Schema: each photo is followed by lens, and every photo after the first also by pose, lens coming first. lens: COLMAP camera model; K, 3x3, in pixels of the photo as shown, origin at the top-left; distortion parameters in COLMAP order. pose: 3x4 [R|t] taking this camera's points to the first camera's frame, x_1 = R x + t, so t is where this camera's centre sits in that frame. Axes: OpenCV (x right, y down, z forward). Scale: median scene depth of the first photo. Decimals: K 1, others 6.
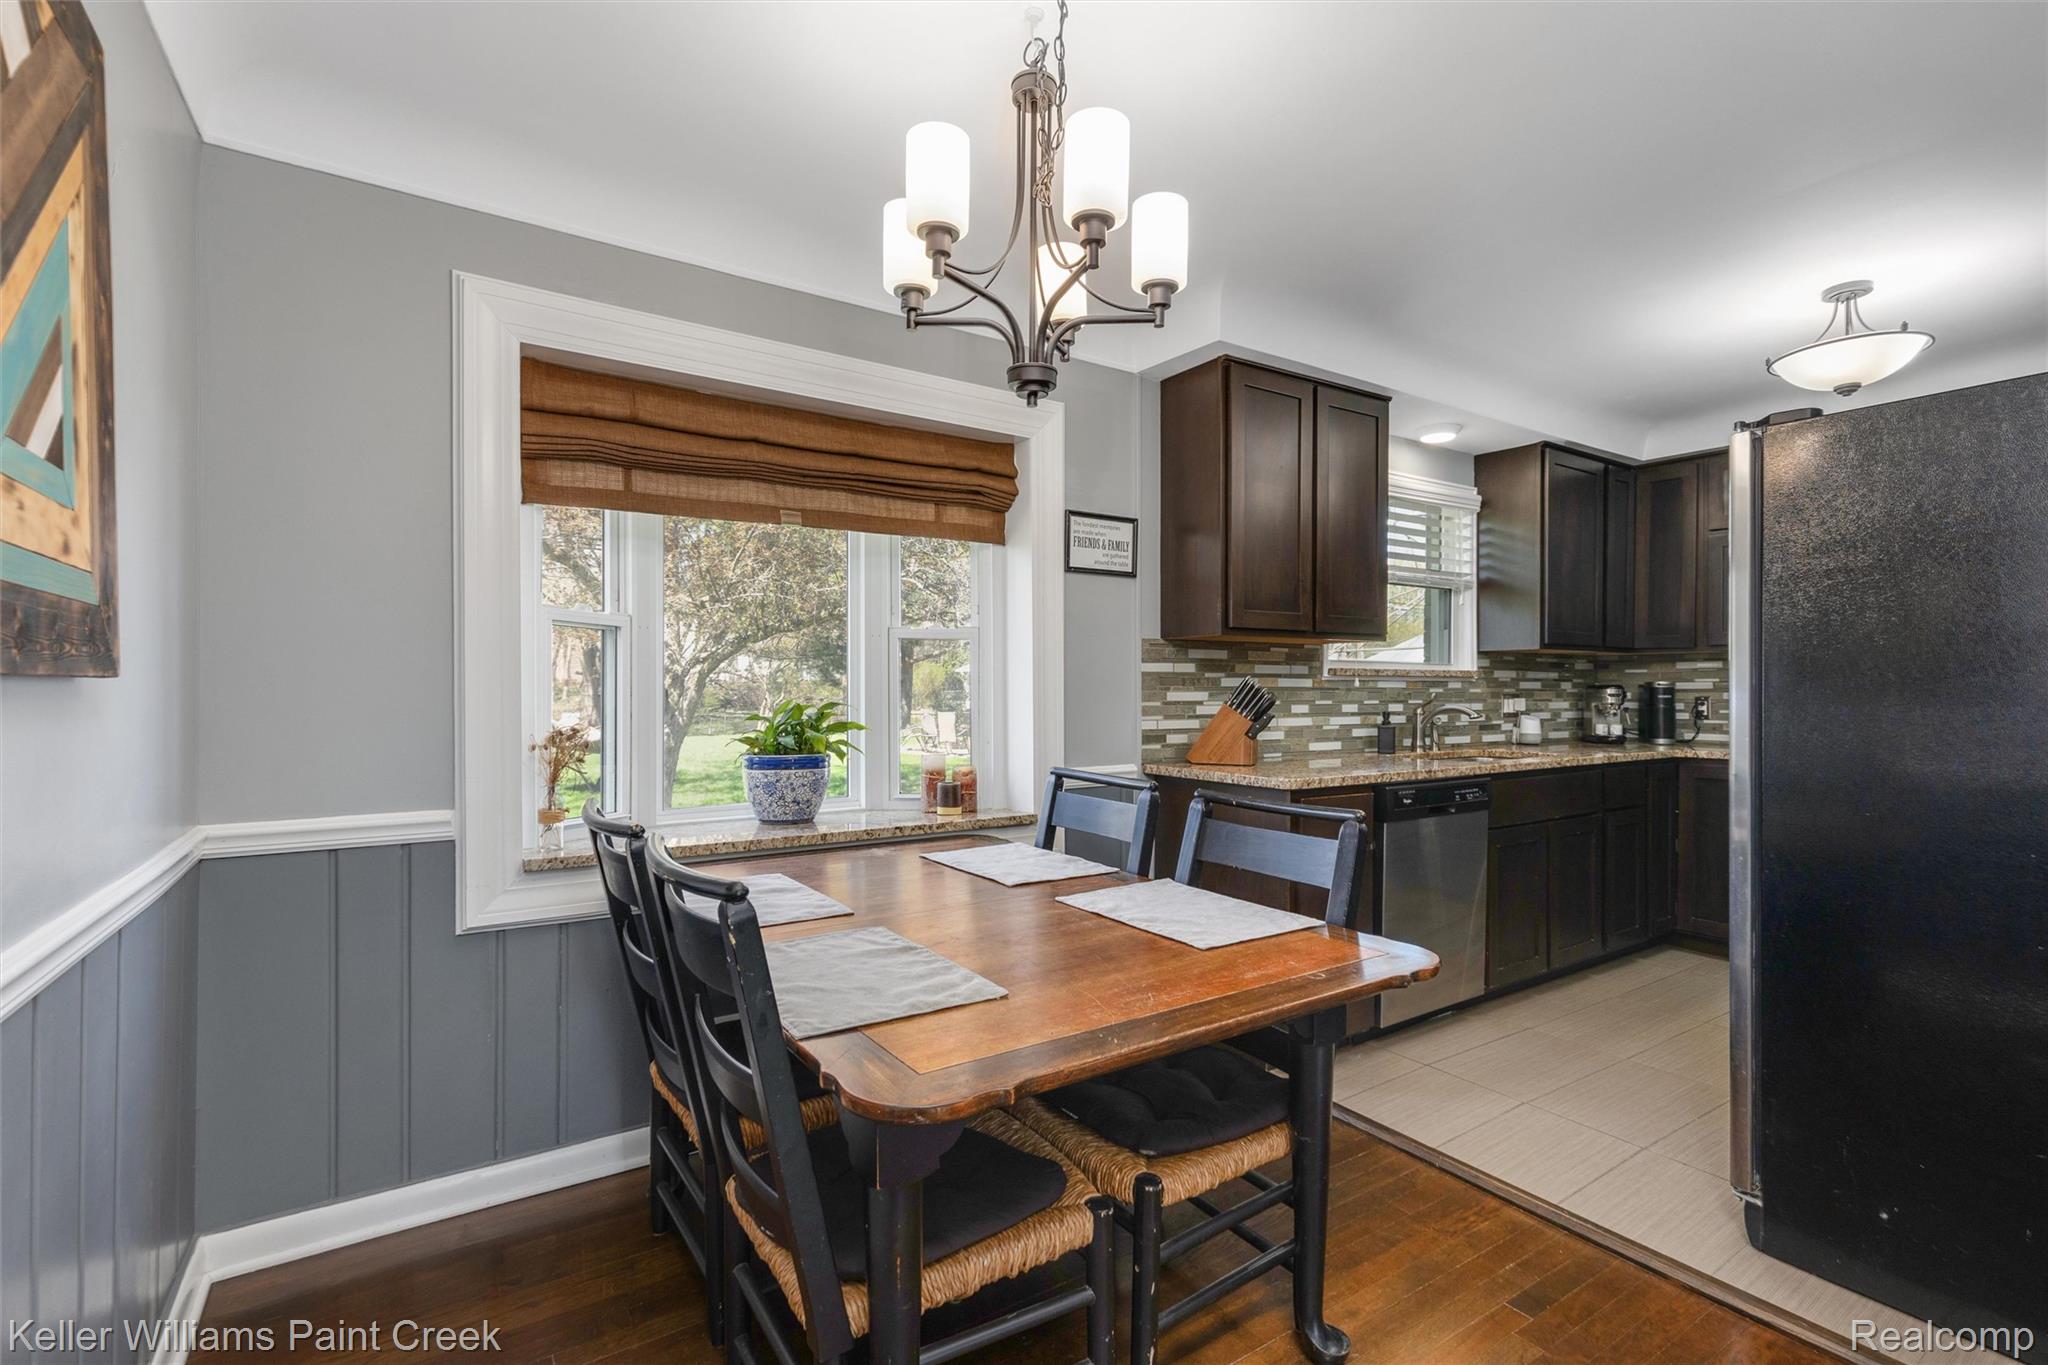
lens RADIAL K [[938.9, 0, 1064.3], [0, 938.9, 692.7], [0, 0, 1]] dist [0.009325, -0.001040]
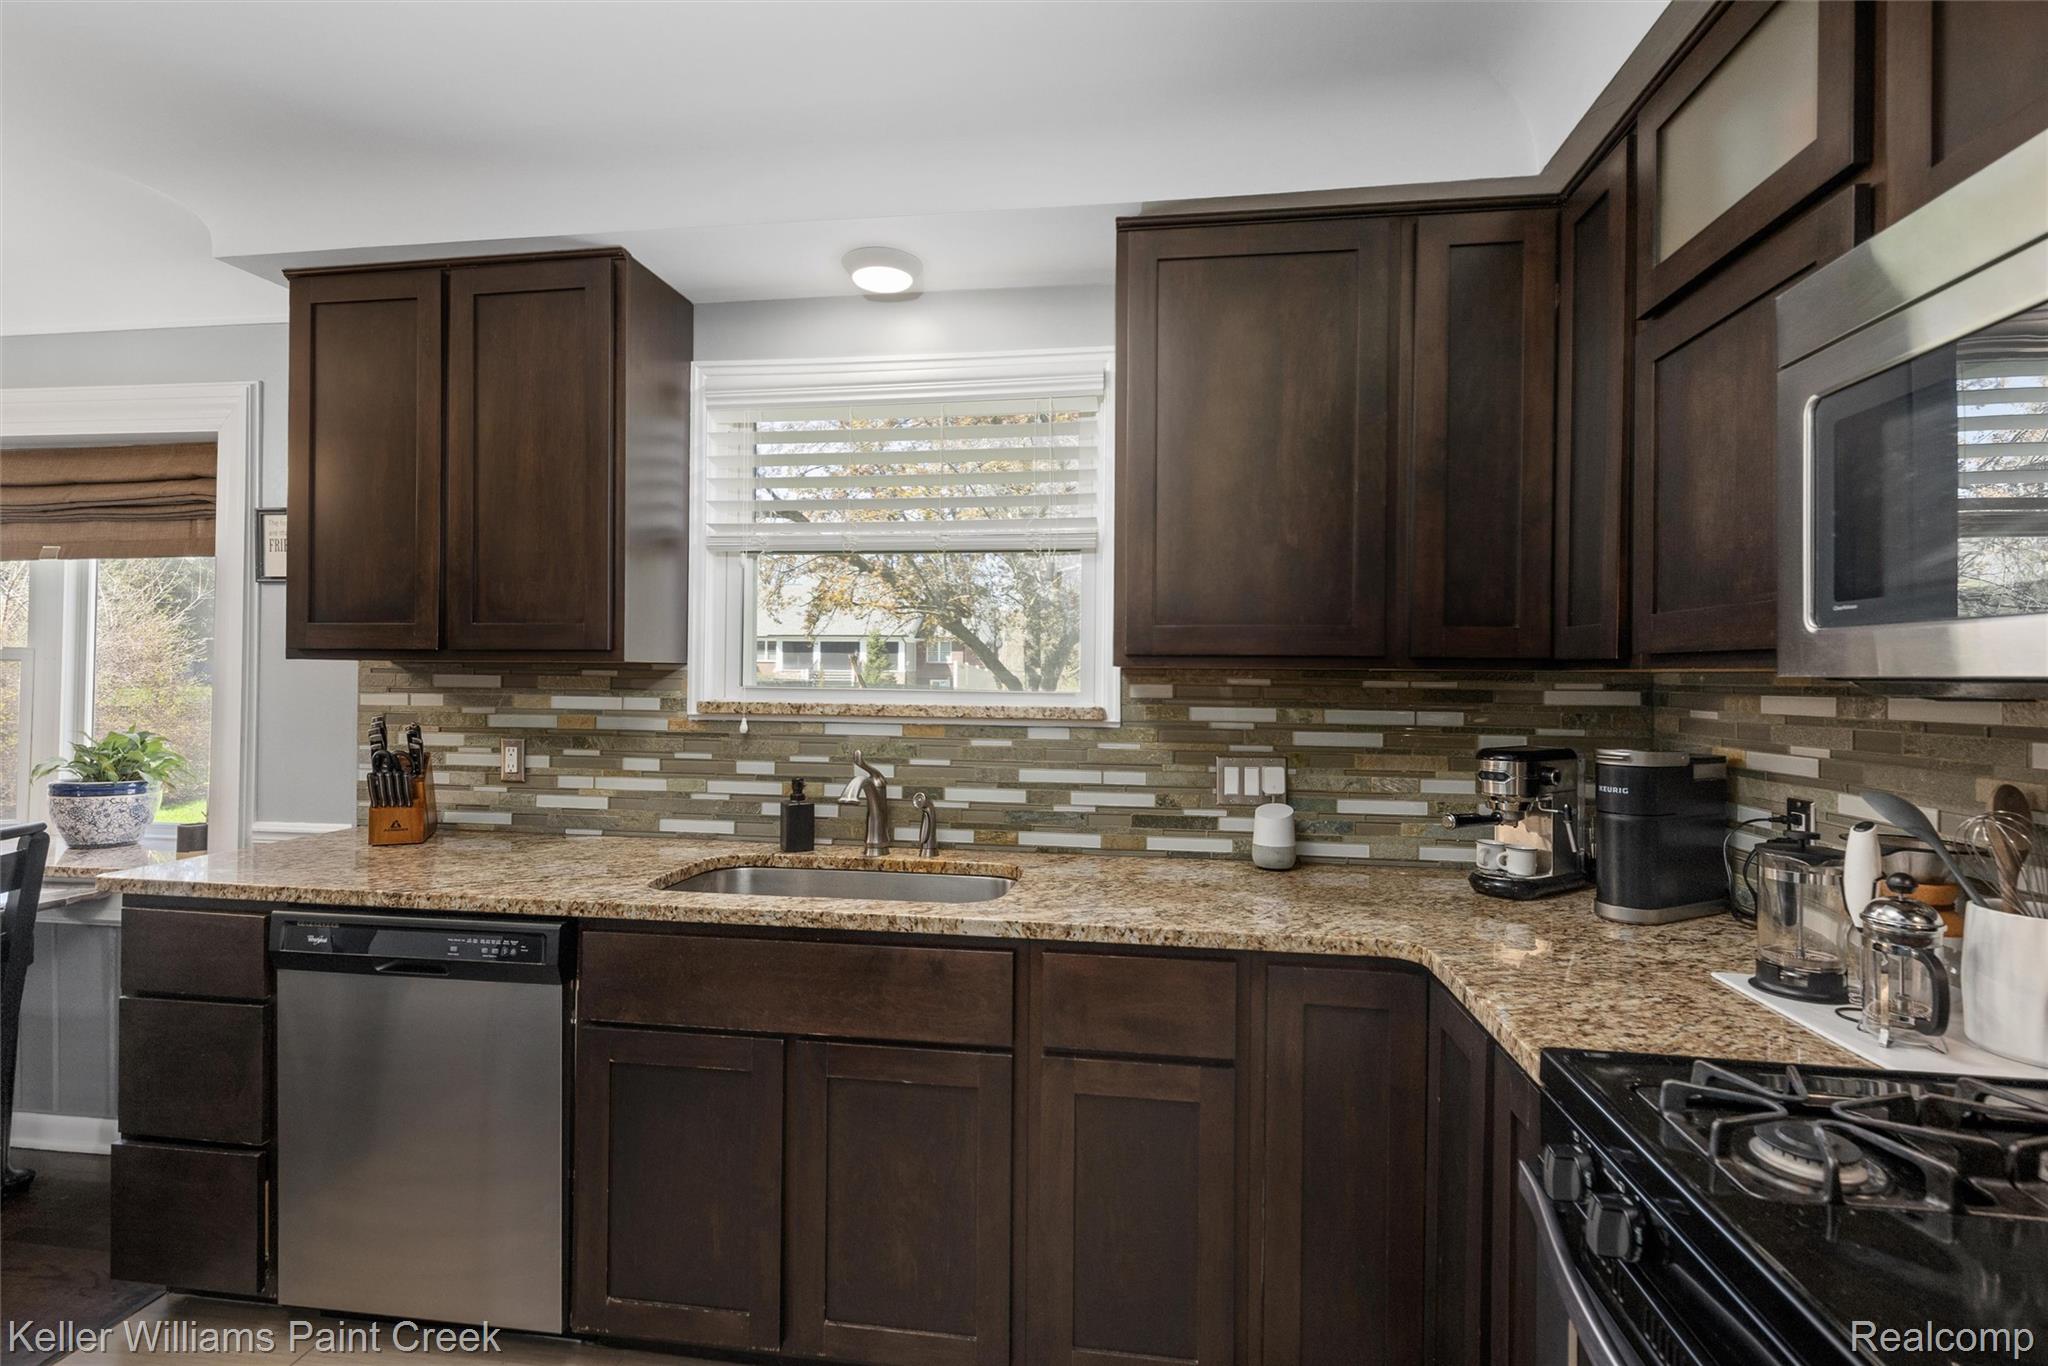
lens RADIAL K [[938.9, 0, 1020.3], [0, 938.9, 671.9], [0, 0, 1]] dist [0.009325, -0.001040]
pose [[0.739734, -0.002603, -0.672894, 0.868489], [-0.016857, 0.999607, -0.022399, -0.035570], [0.672688, 0.027912, 0.739399, 0.689978]]
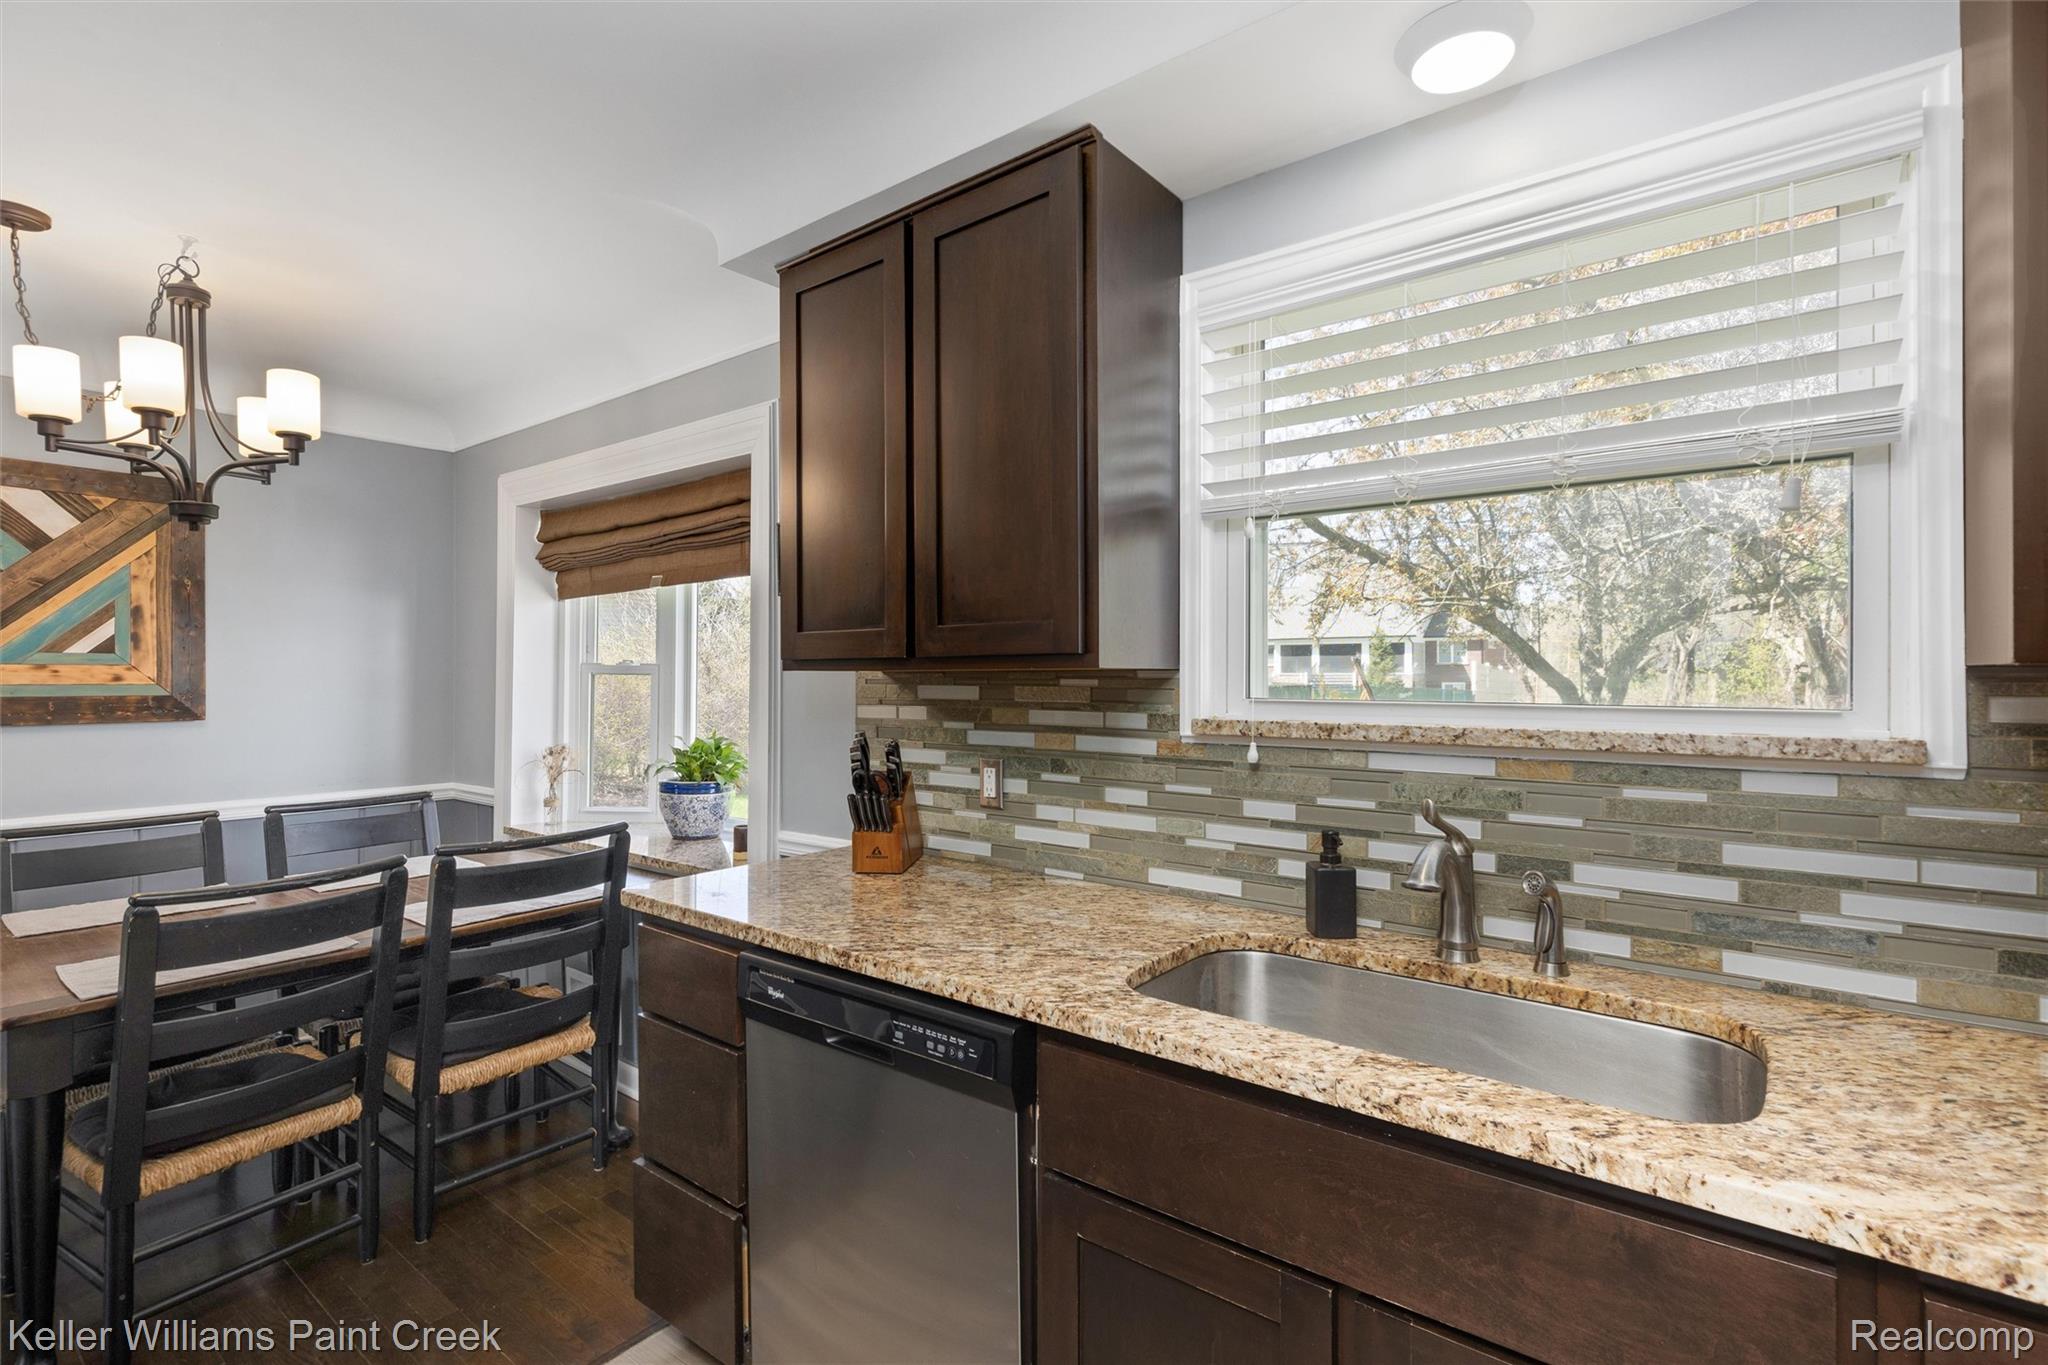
lens RADIAL K [[938.9, 0, 1023.2], [0, 938.9, 678.5], [0, 0, 1]] dist [0.009325, -0.001040]
pose [[0.311959, -0.006108, -0.950076, 0.715964], [-0.014486, 0.999833, -0.011185, -0.040282], [0.949985, 0.017252, 0.311818, 0.777323]]
